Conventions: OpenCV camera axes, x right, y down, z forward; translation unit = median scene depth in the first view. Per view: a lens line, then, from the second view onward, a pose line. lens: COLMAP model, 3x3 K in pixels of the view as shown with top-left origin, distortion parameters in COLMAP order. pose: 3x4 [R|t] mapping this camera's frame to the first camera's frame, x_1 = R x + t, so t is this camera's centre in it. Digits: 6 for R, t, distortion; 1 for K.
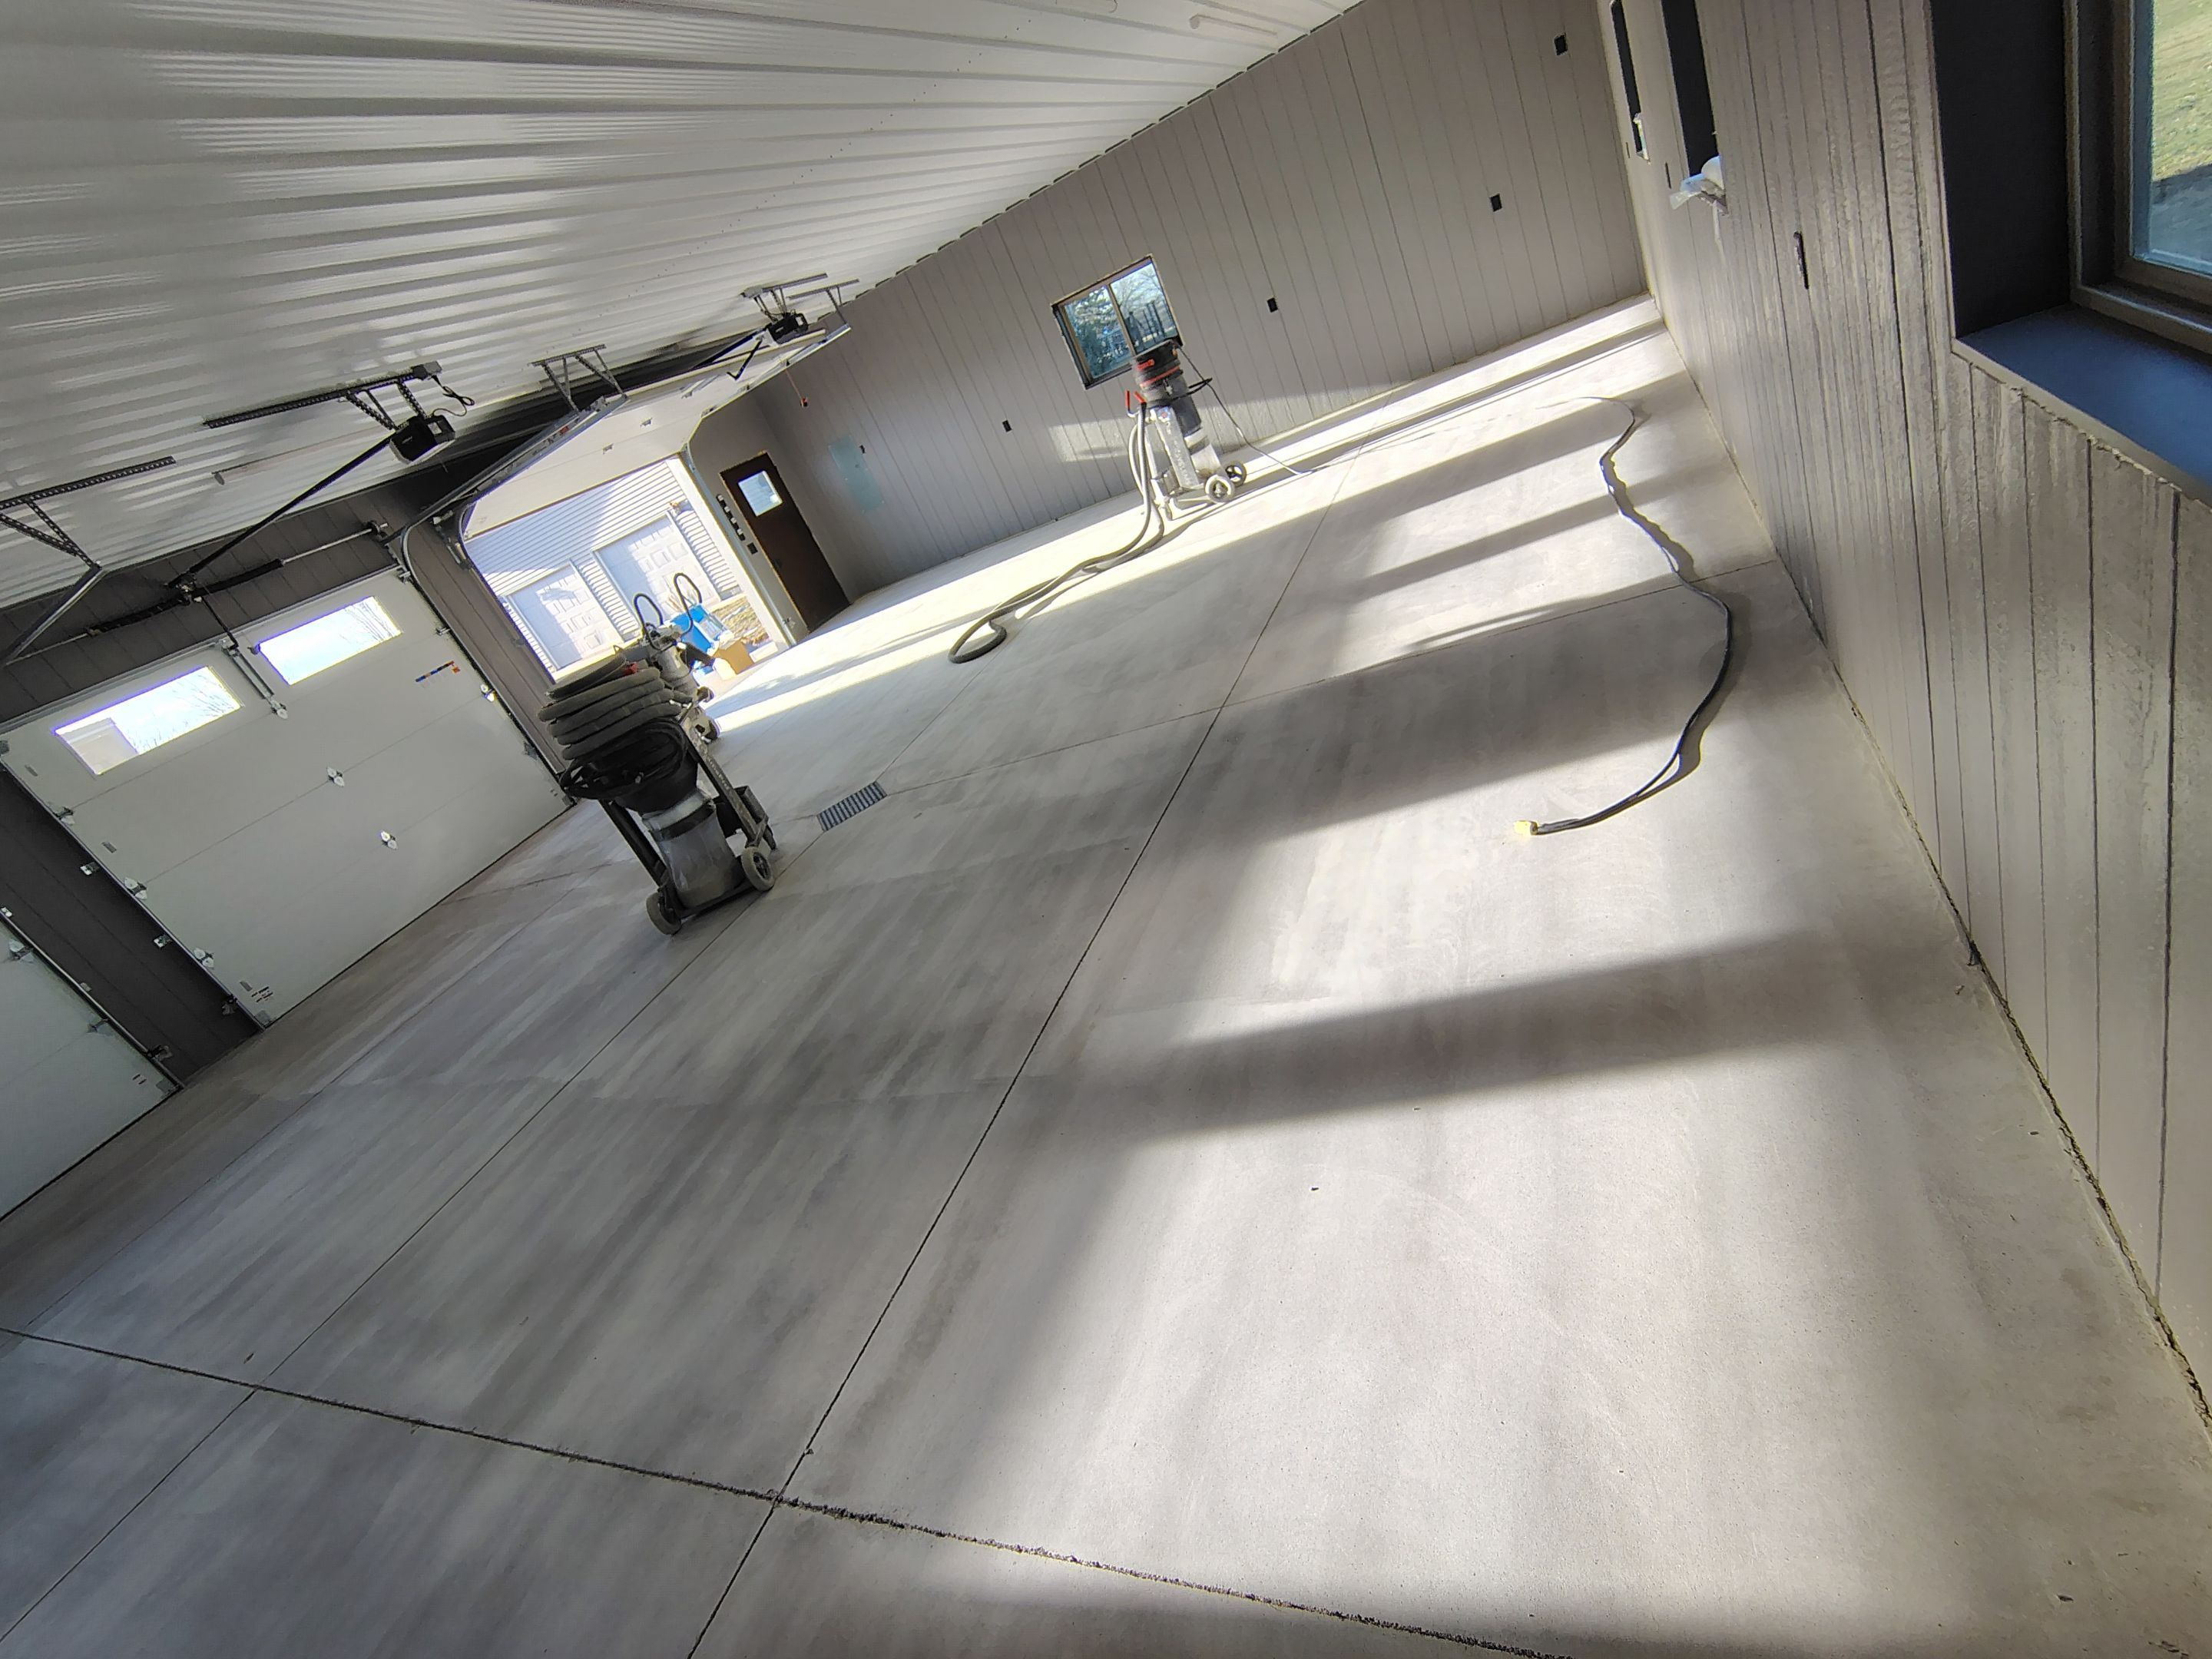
lens RADIAL K [[1033.6, 0, 1082.4], [0, 1033.6, 824.7], [0, 0, 1]] dist [-0.016459, 0.000592]
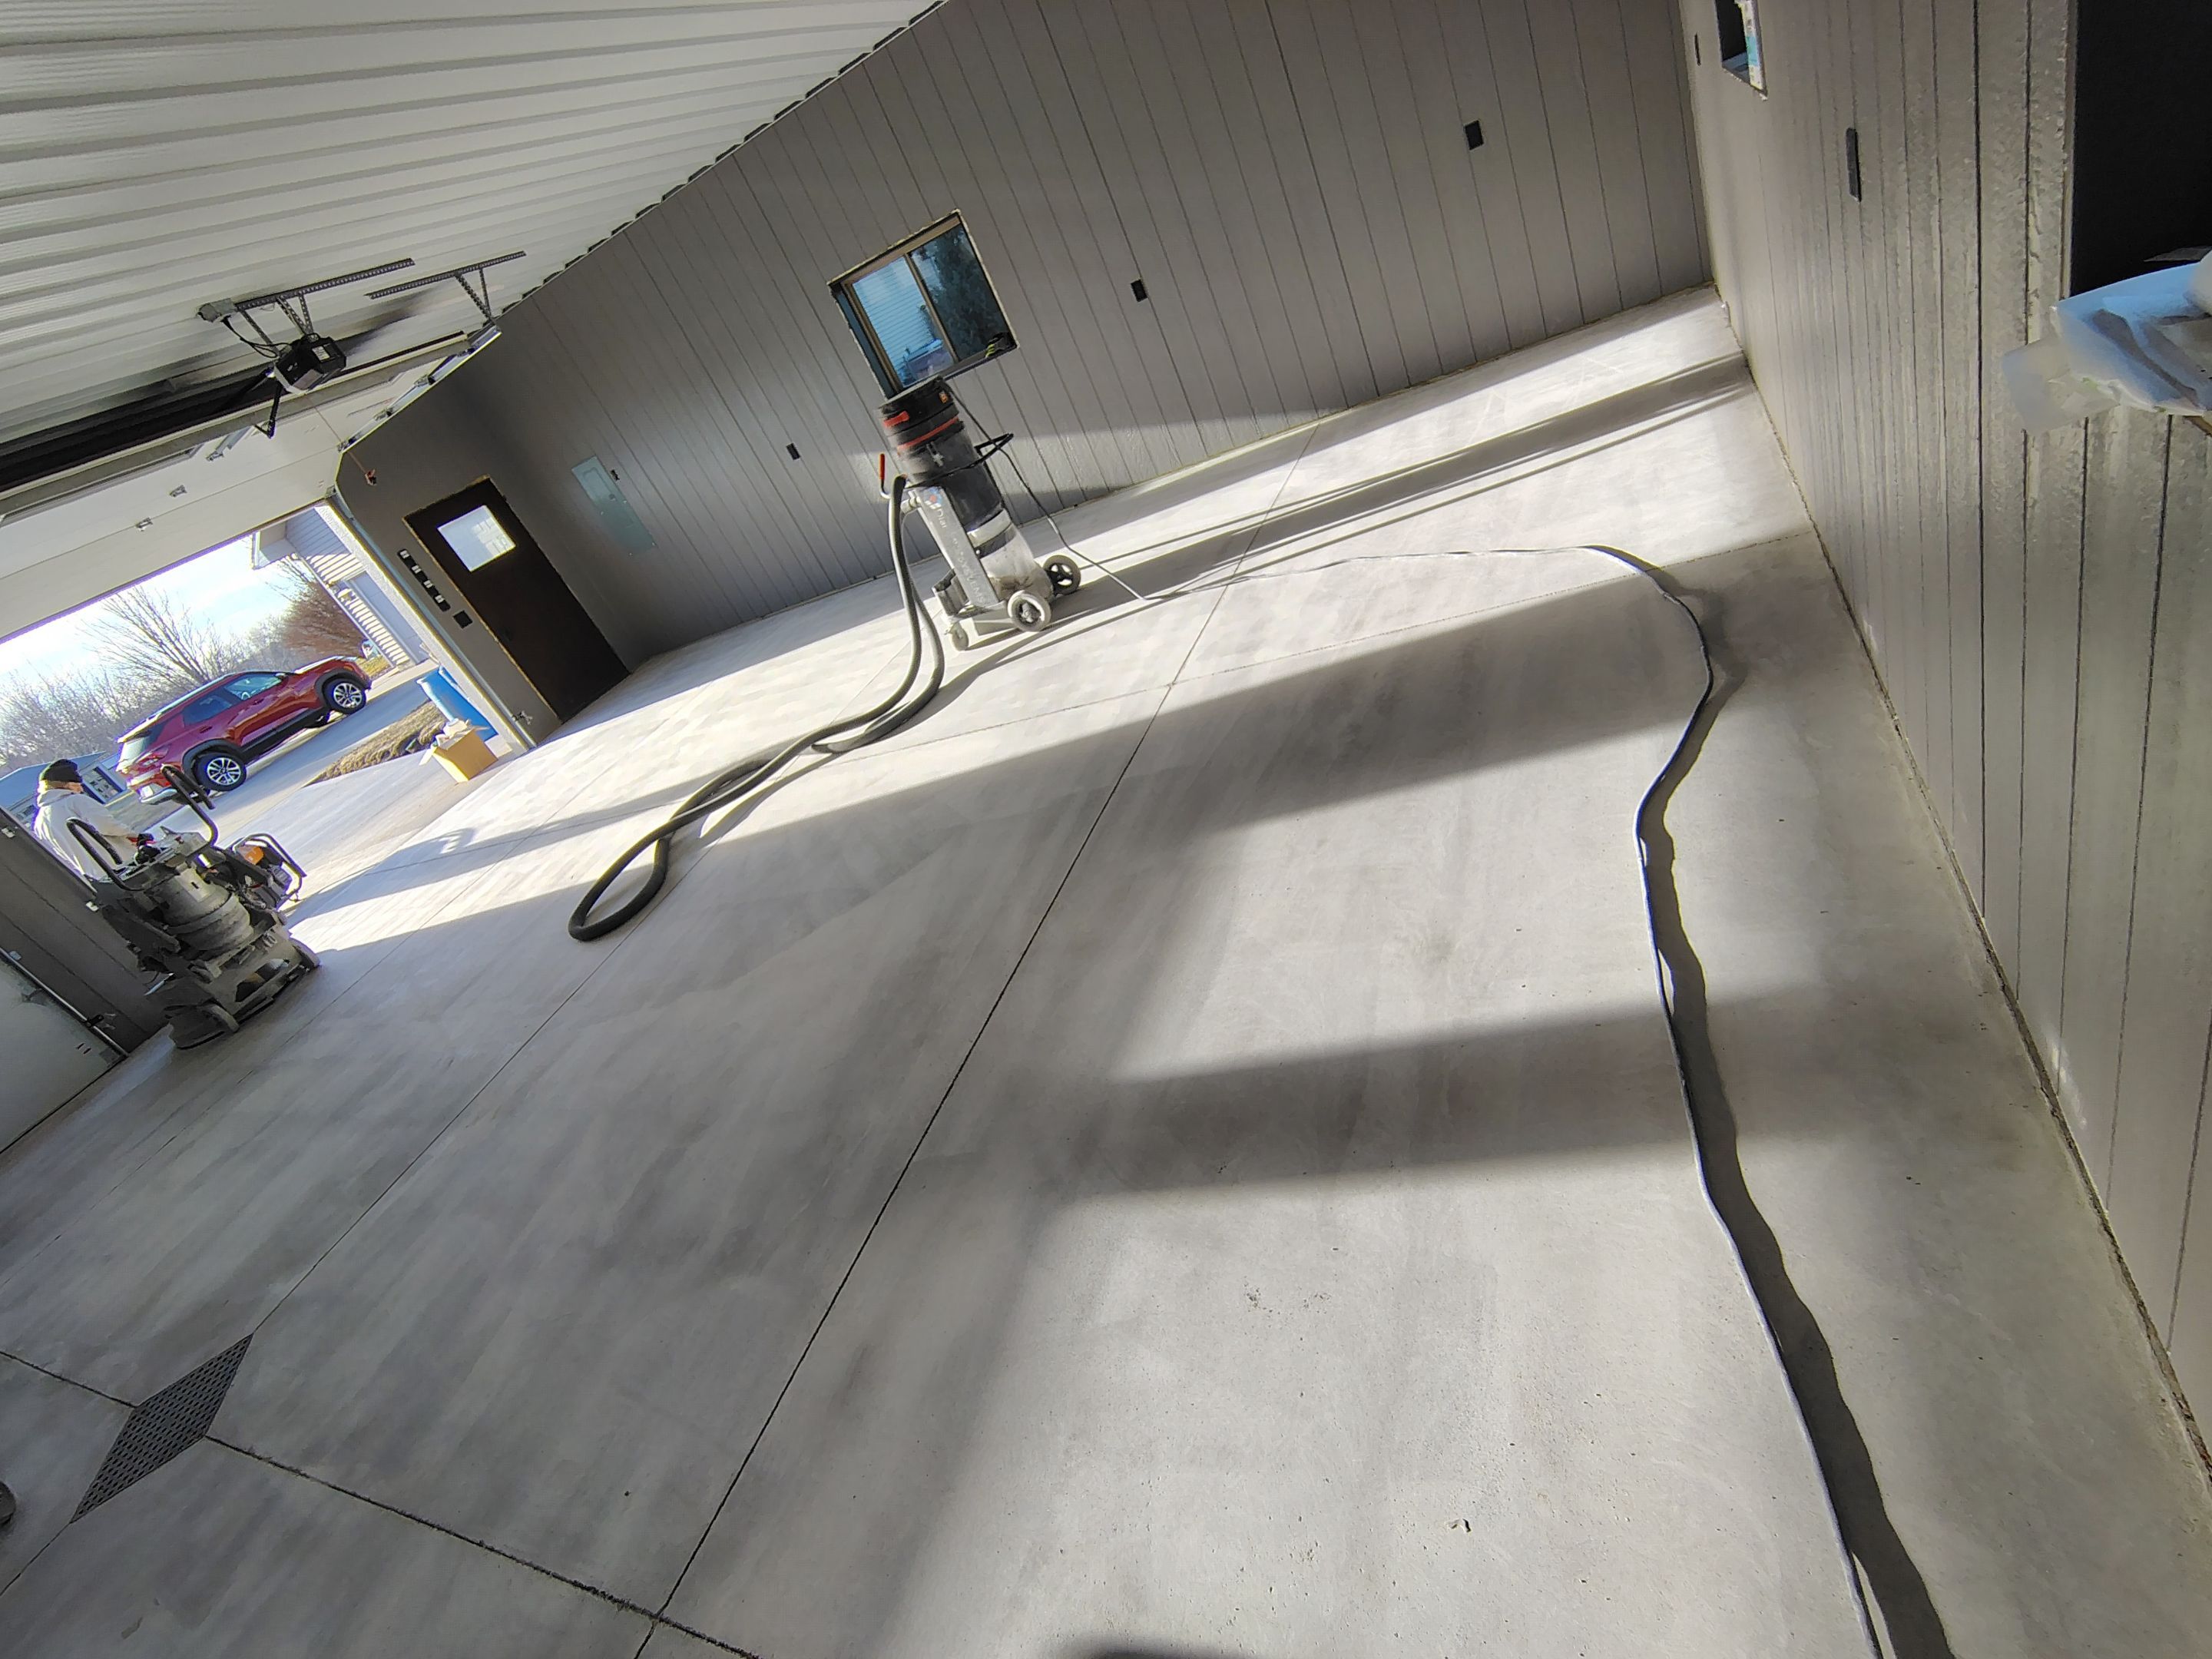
lens RADIAL K [[1018.7, 0, 1086.0], [0, 1018.7, 836.2], [0, 0, 1]] dist [-0.012325, -0.000404]
pose [[0.999971, -0.005109, 0.005710, 0.161802], [0.004528, 0.995220, 0.097550, -0.243510], [-0.006181, -0.097521, 0.995214, 0.348686]]
